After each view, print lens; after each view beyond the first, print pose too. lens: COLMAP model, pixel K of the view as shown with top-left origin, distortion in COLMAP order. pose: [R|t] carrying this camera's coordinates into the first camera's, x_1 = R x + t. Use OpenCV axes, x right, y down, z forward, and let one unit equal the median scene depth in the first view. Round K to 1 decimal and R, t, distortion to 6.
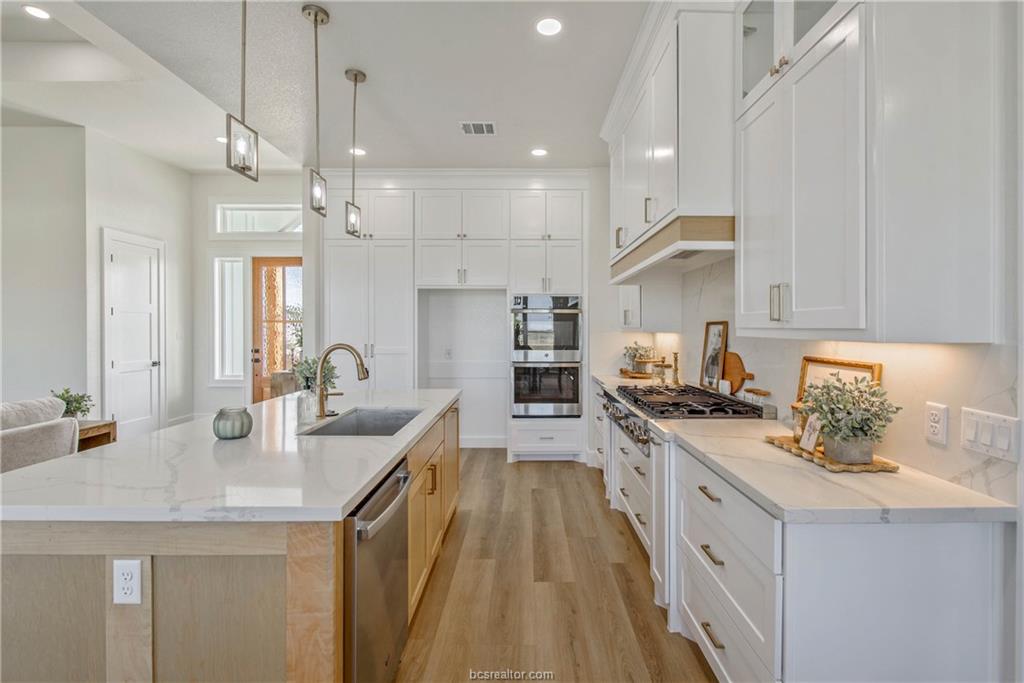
lens RADIAL K [[465.0, 0, 510.2], [0, 465.0, 331.1], [0, 0, 1]] dist [-0.000416, -0.000076]
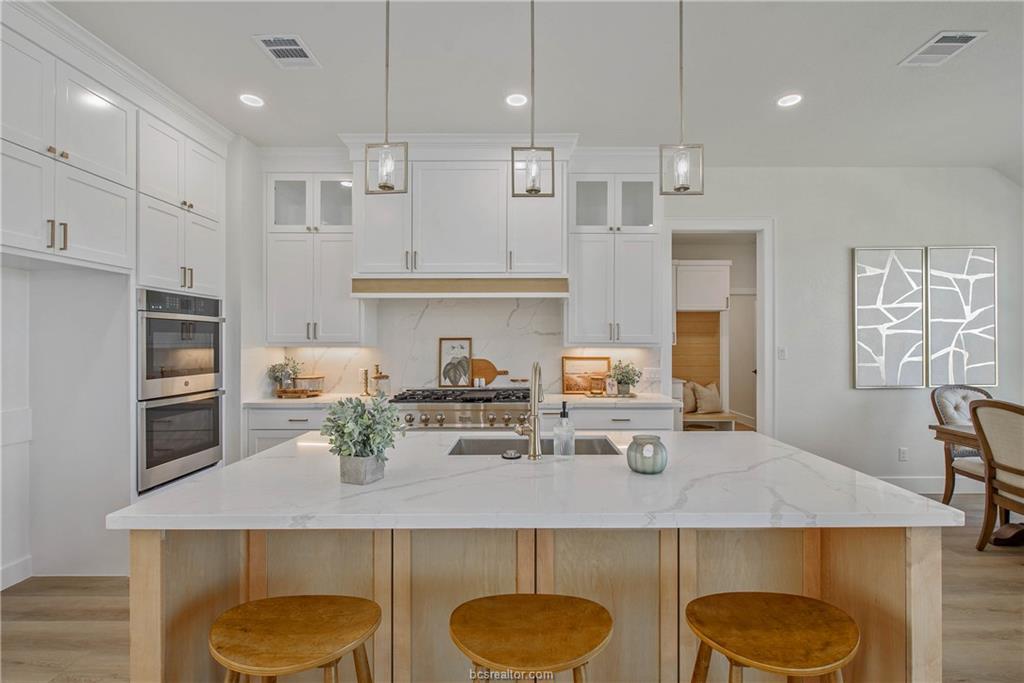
lens RADIAL K [[467.4, 0, 512.0], [0, 467.4, 341.5], [0, 0, 1]] dist [-0.002997, -0.000605]
pose [[-0.021966, -0.000737, 0.999758, -0.672094], [0.005645, 0.999984, 0.000861, -0.006848], [-0.999743, 0.005662, -0.021961, 0.611621]]
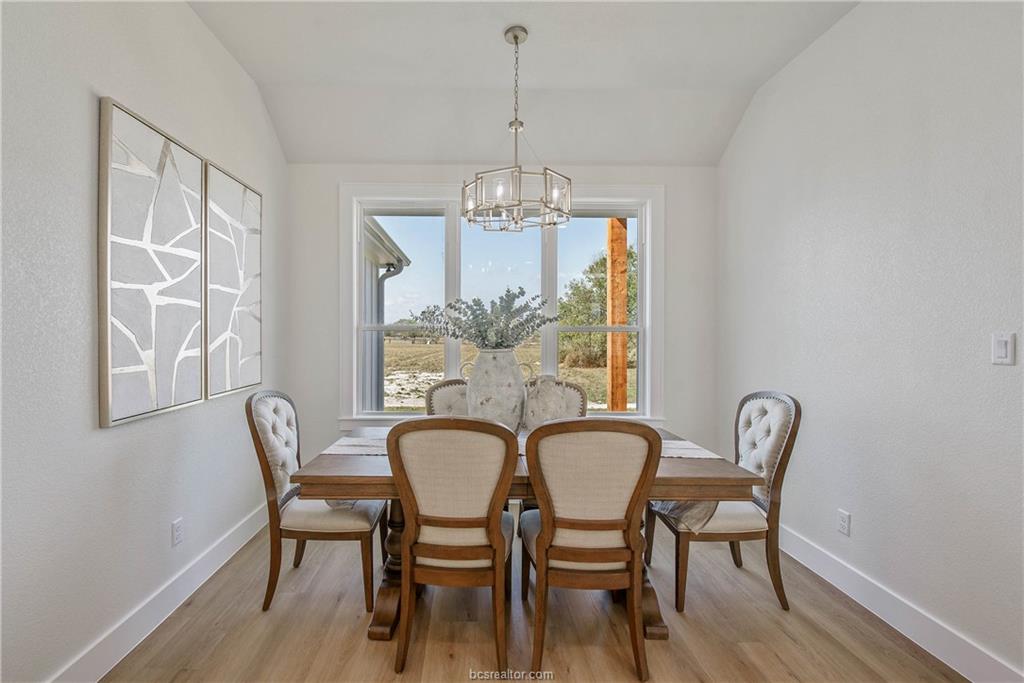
lens RADIAL K [[457.7, 0, 469.3], [0, 457.7, 338.9], [0, 0, 1]] dist [-0.002193, -0.000295]
pose [[-0.999454, -0.004173, -0.032774, -0.030544], [-0.004674, 0.999873, 0.015222, 0.009396], [0.032706, 0.015367, -0.999347, 0.294785]]
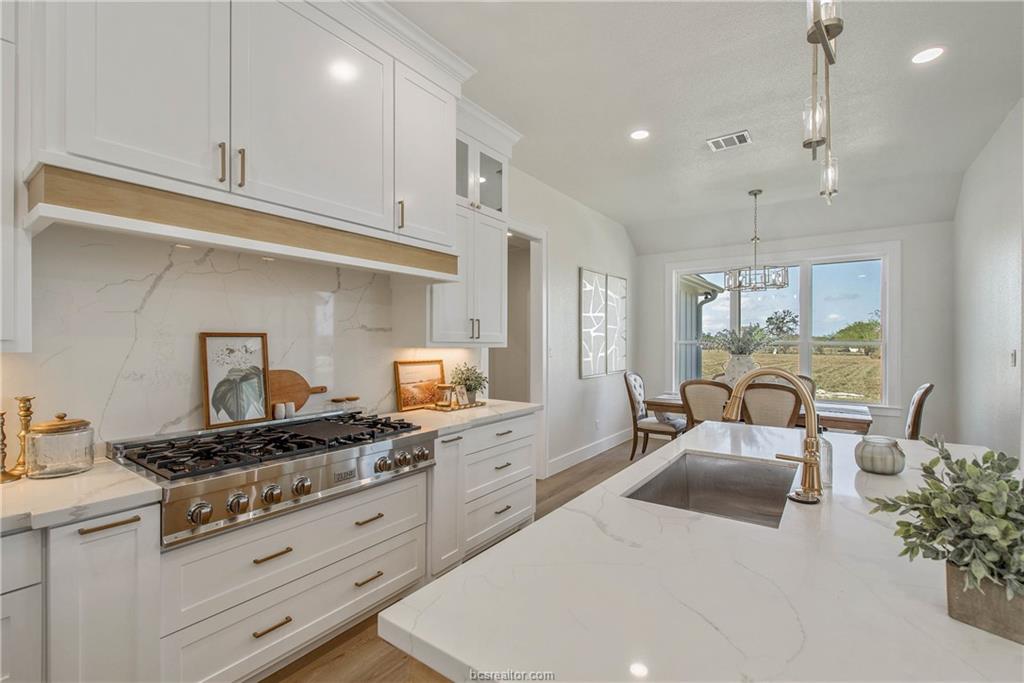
lens RADIAL K [[453.5, 0, 512.0], [0, 453.5, 341.5], [0, 0, 1]] dist [0.002213, 0.000046]
pose [[-0.830749, -0.002881, 0.556640, -0.230024], [-0.000501, 0.999990, 0.004429, -0.007024], [-0.556647, 0.003401, -0.830742, 0.964215]]
